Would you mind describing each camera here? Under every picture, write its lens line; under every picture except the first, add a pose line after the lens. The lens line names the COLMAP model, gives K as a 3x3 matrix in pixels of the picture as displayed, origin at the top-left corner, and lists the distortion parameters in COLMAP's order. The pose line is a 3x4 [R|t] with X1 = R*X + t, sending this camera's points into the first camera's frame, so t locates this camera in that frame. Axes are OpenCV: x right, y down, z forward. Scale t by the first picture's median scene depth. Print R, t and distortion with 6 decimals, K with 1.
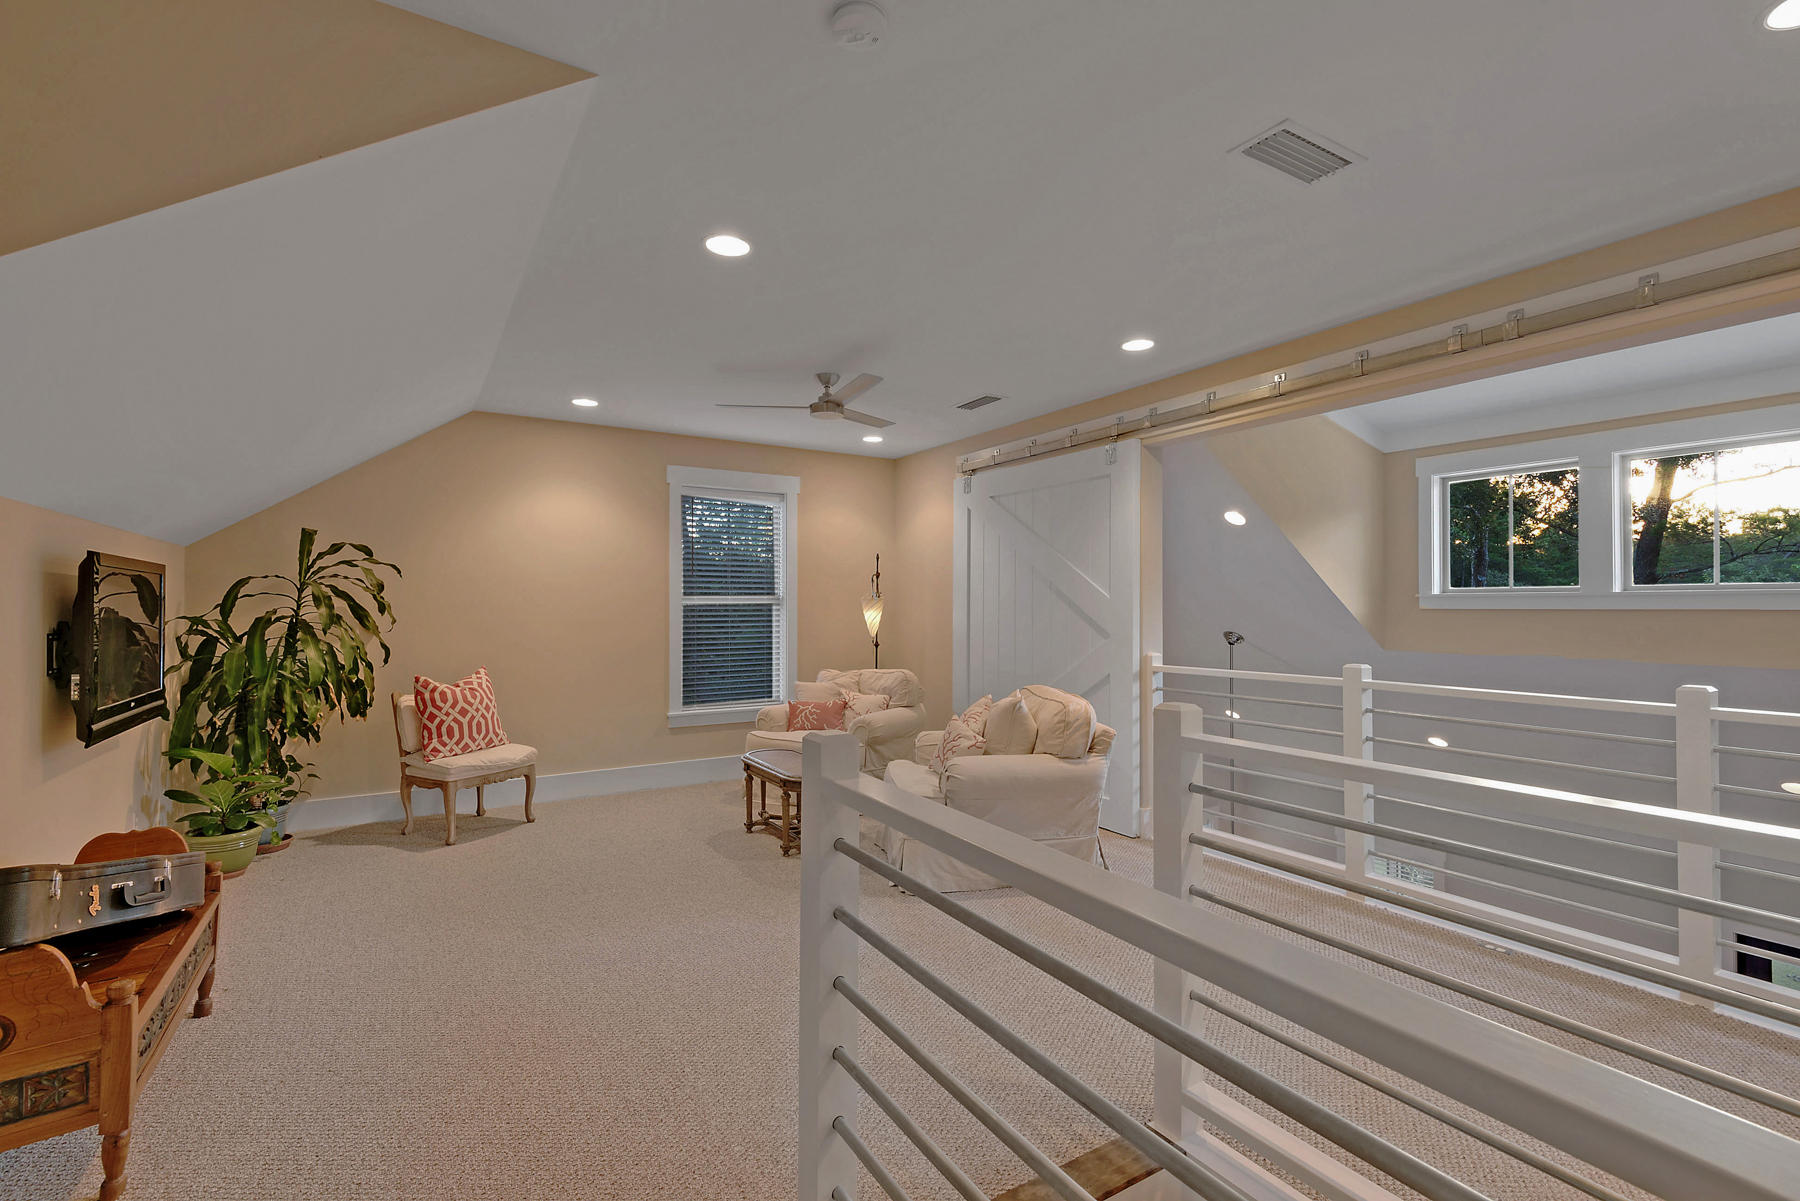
lens RADIAL K [[817.6, 0, 910.2], [0, 817.6, 602.8], [0, 0, 1]] dist [0.010233, -0.005440]
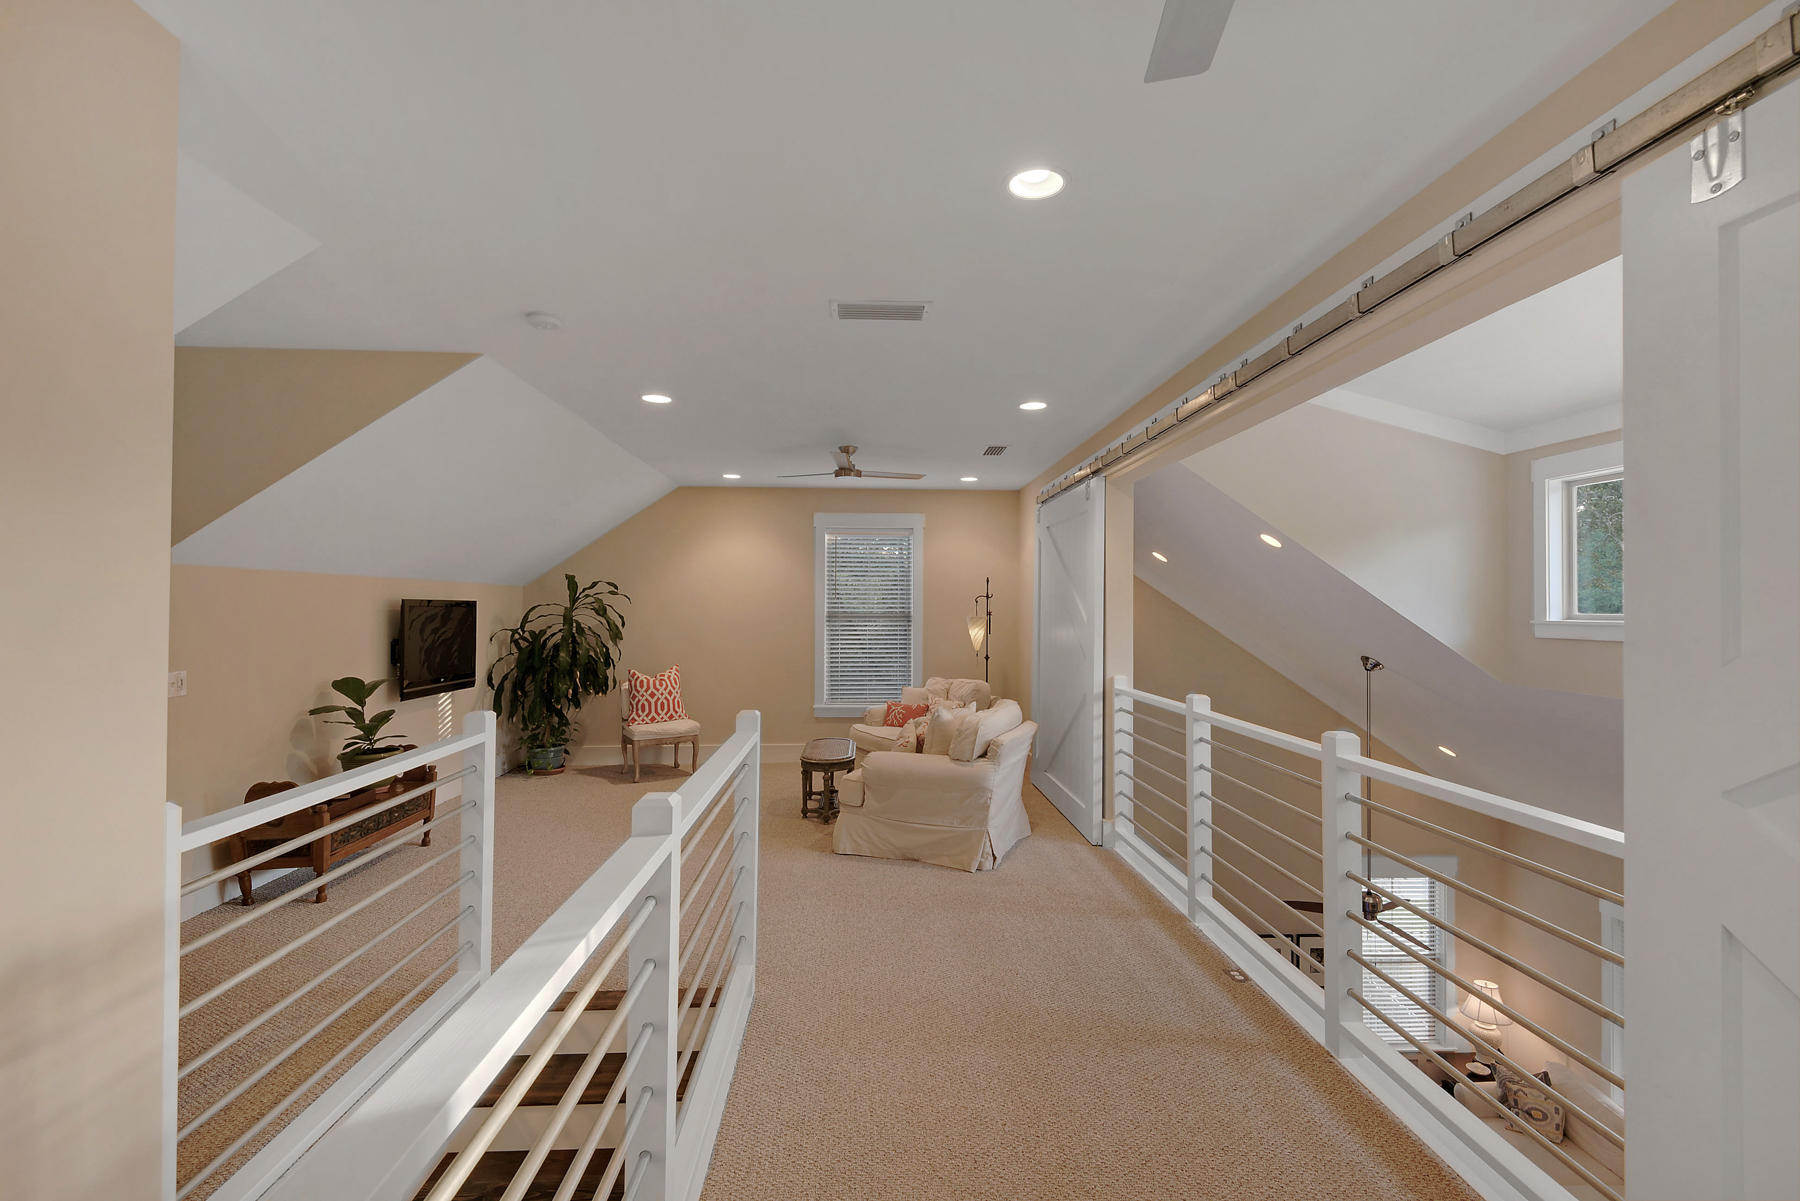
lens RADIAL K [[817.6, 0, 897.9], [0, 817.6, 615.6], [0, 0, 1]] dist [0.010233, -0.005440]
pose [[0.873035, 0.008968, -0.487575, 0.552699], [-0.002841, 0.999907, 0.013304, -0.030044], [0.487650, -0.010230, 0.872979, -0.069484]]
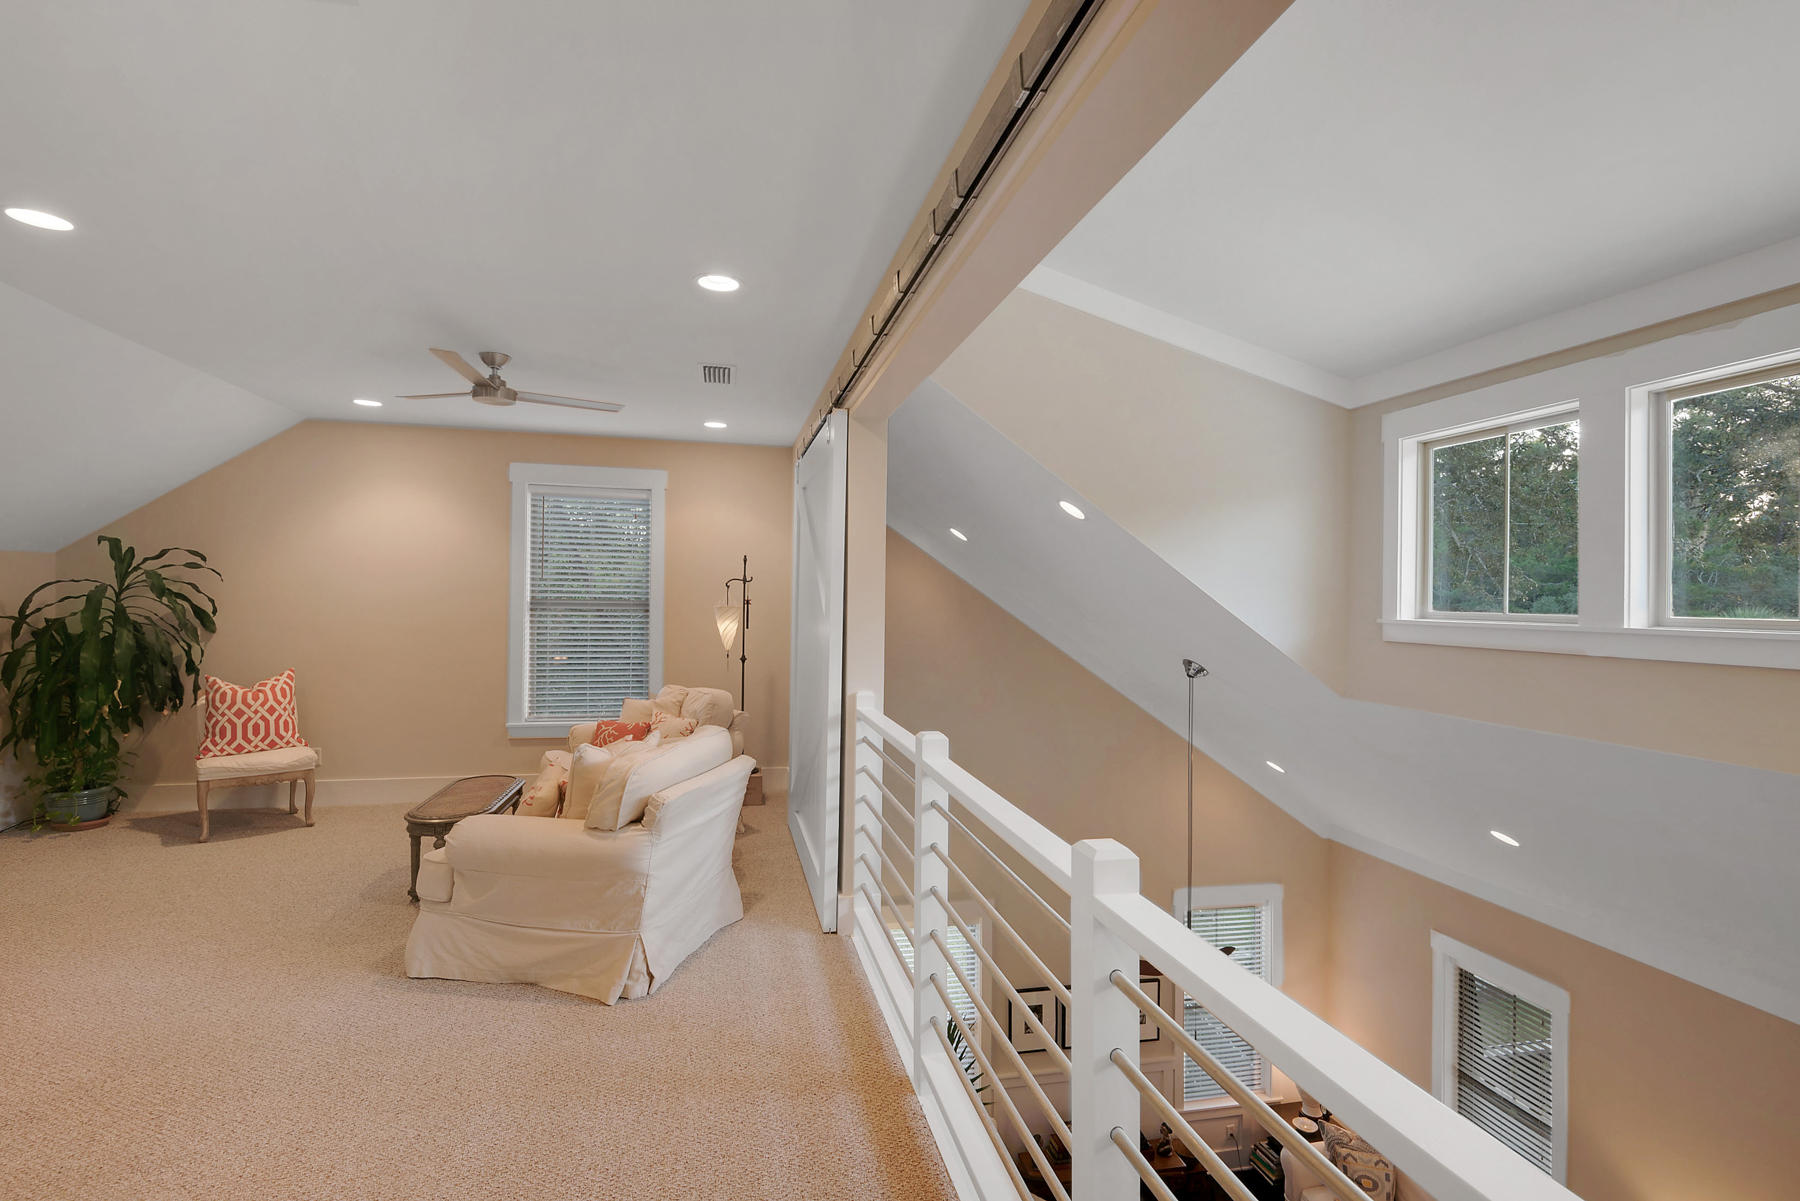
lens RADIAL K [[841.2, 0, 903.8], [0, 841.2, 603.8], [0, 0, 1]] dist [0.008060, -0.000655]
pose [[0.944839, 0.019927, -0.326928, 0.572494], [-0.017067, 0.999787, 0.011615, -0.029259], [0.327090, -0.005395, 0.944978, 0.272793]]
